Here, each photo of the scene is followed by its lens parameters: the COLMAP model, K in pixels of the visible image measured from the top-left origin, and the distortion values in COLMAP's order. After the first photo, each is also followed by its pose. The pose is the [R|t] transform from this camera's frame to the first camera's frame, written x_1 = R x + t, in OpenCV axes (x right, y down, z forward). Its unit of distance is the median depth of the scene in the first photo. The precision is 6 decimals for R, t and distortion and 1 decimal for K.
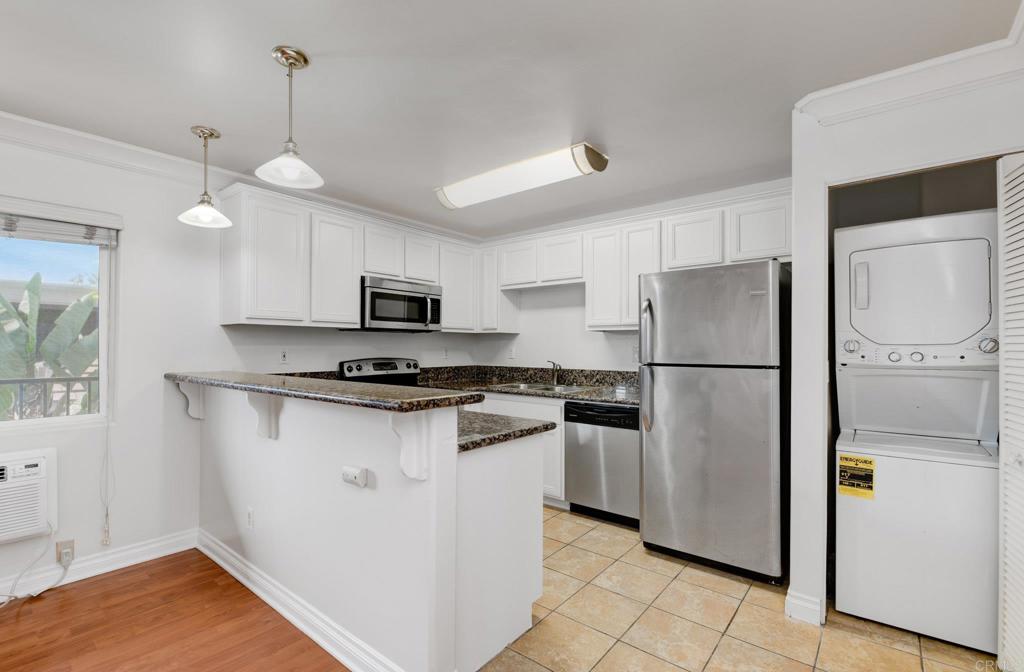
lens RADIAL K [[446.6, 0, 508.5], [0, 446.6, 344.0], [0, 0, 1]] dist [-0.009800, -0.003509]
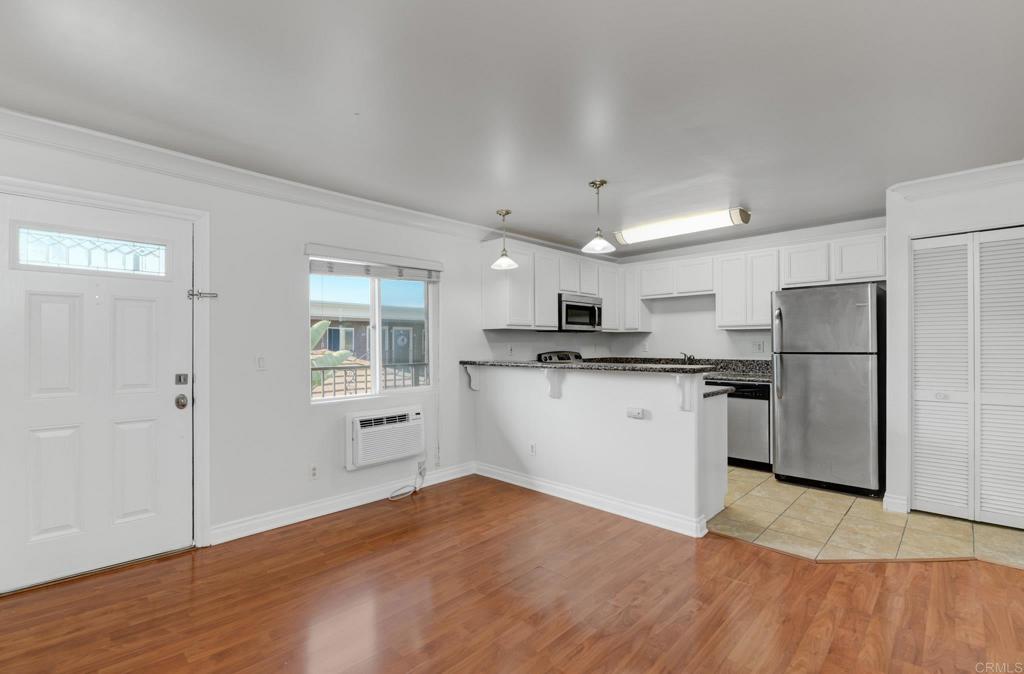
lens RADIAL K [[446.6, 0, 508.3], [0, 446.6, 345.8], [0, 0, 1]] dist [-0.009800, -0.003509]
pose [[0.995818, -0.008571, -0.090959, -0.364230], [0.009629, 0.999891, 0.011202, -0.002671], [0.090853, -0.012031, 0.995792, -0.446577]]
